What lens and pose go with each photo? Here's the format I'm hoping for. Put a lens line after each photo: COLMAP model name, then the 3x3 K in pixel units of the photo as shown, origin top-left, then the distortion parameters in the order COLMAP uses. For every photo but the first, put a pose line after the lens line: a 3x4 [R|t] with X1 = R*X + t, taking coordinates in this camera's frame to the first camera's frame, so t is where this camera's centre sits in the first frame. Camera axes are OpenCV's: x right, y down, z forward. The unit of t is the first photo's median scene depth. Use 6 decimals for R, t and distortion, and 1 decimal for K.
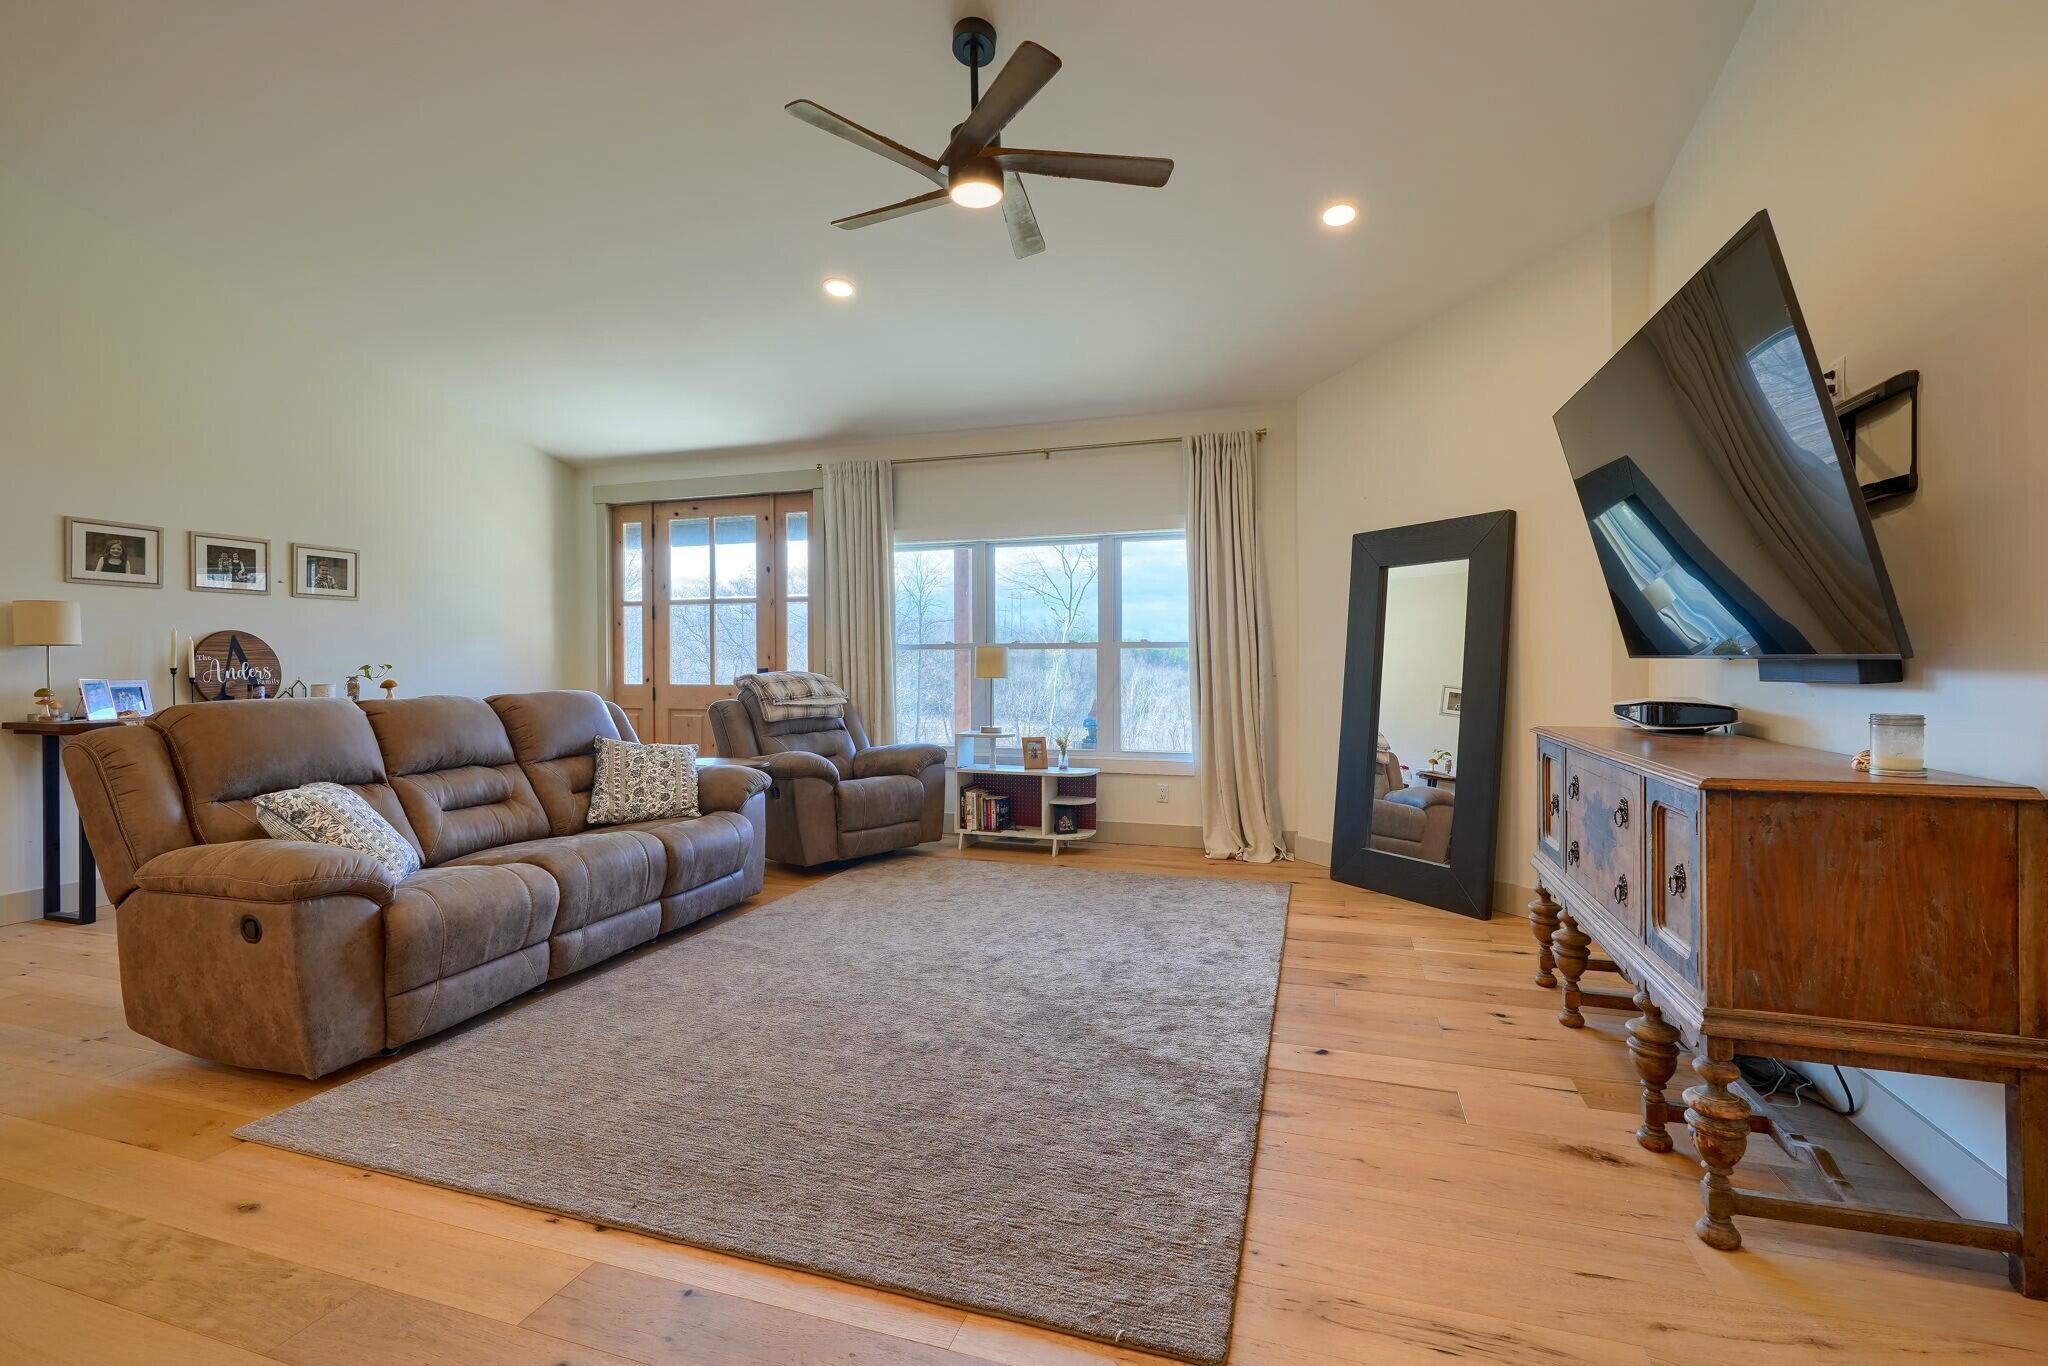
lens RADIAL K [[919.9, 0, 1025.8], [0, 919.9, 666.5], [0, 0, 1]] dist [-0.009760, 0.004647]
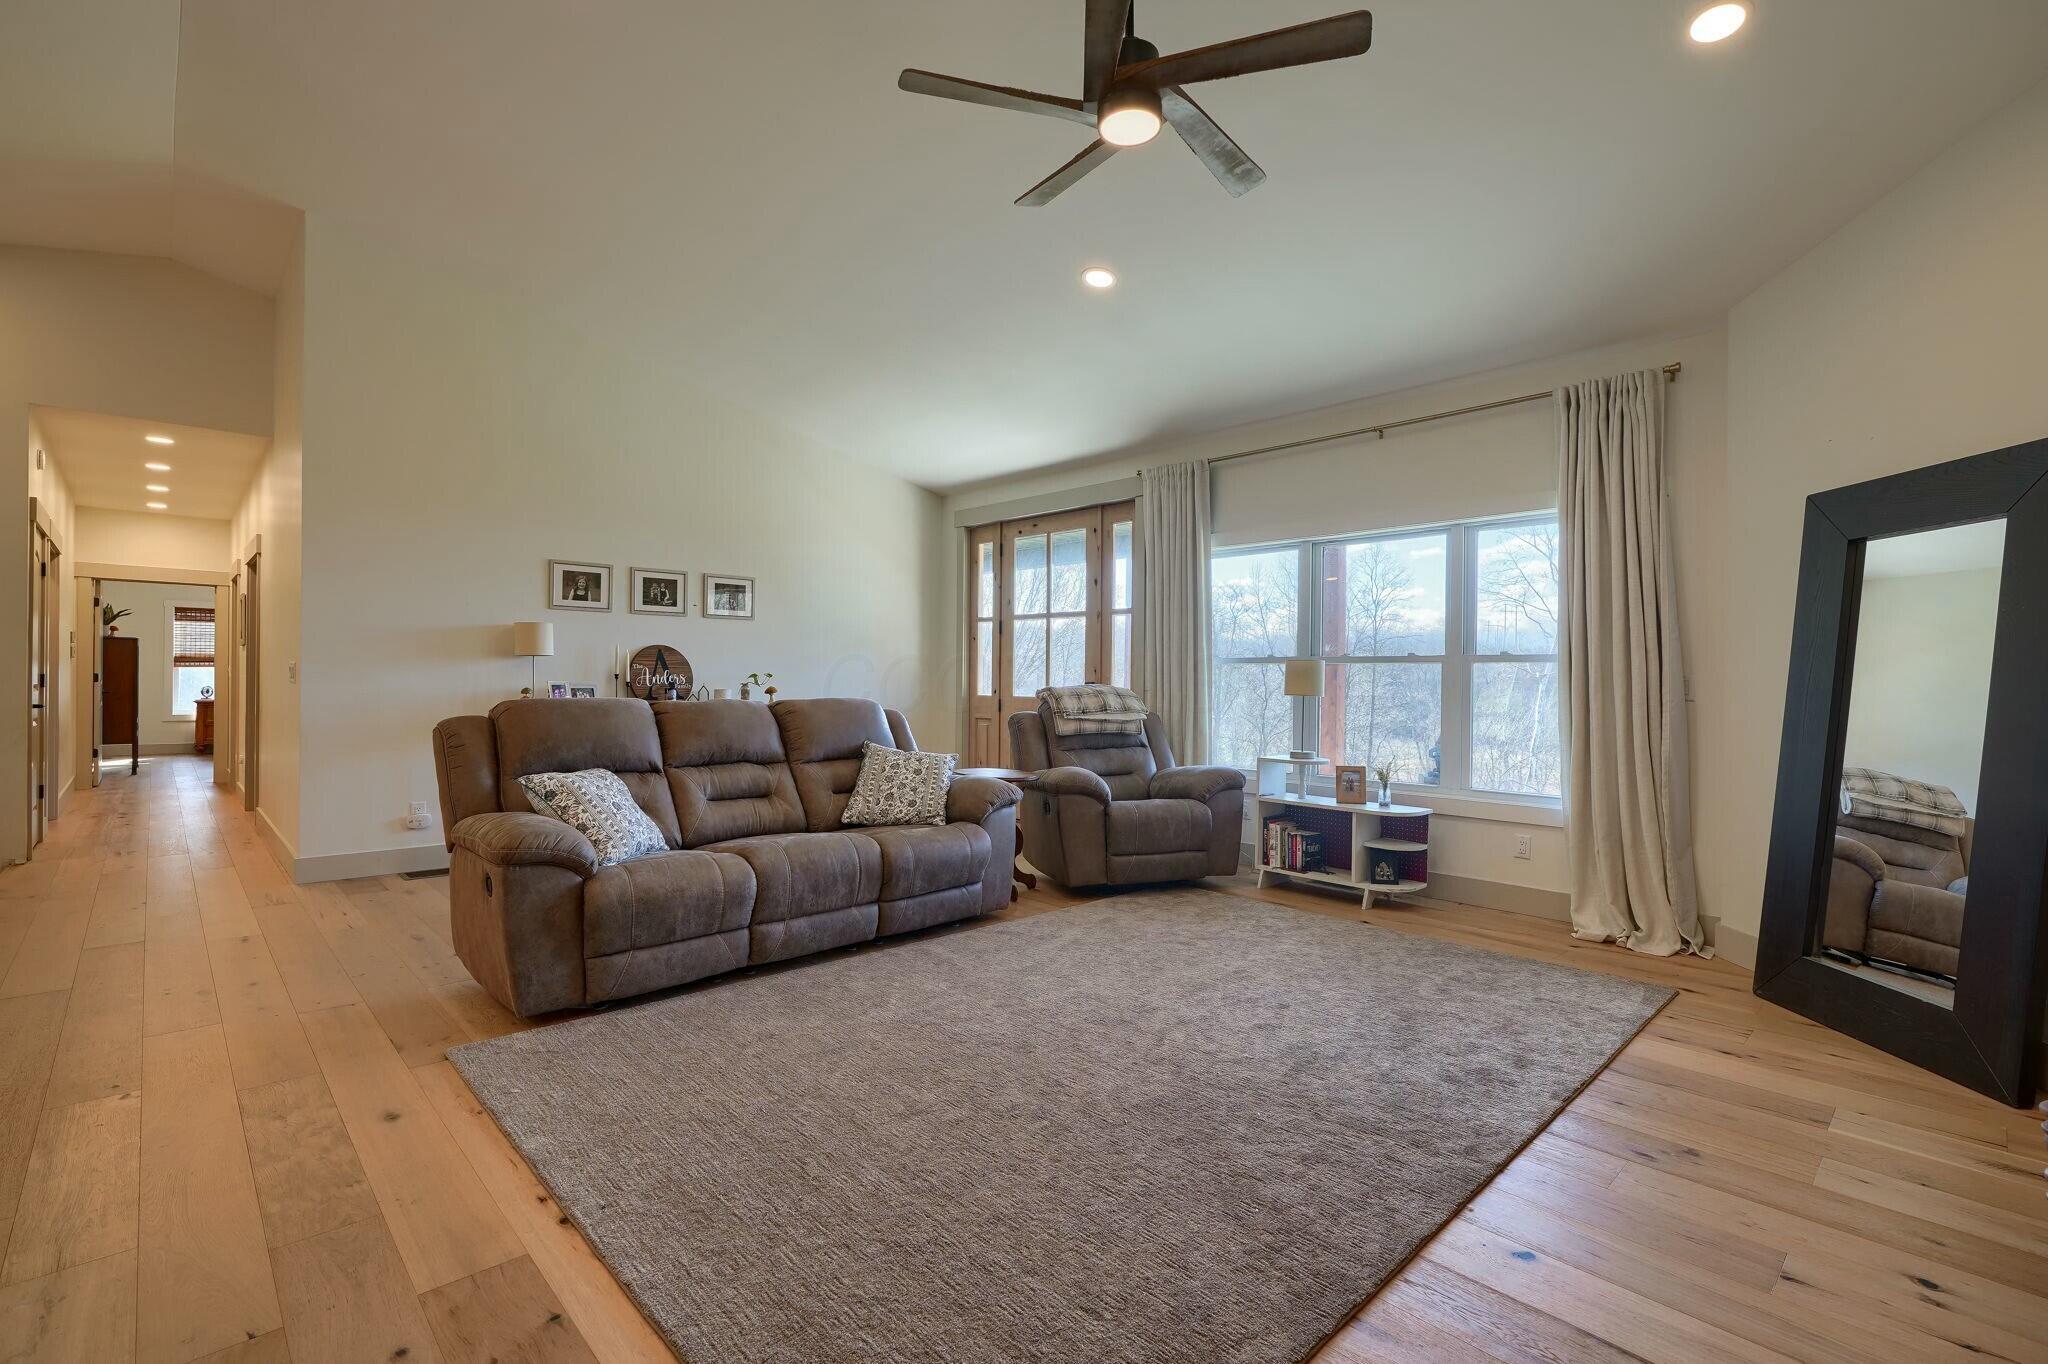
lens RADIAL K [[919.9, 0, 1021.4], [0, 919.9, 681.2], [0, 0, 1]] dist [-0.009760, 0.004647]
pose [[0.881039, 0.013077, -0.472863, 0.170492], [-0.014634, 0.999893, 0.000386, 0.002673], [0.472818, 0.006579, 0.881136, 0.127640]]
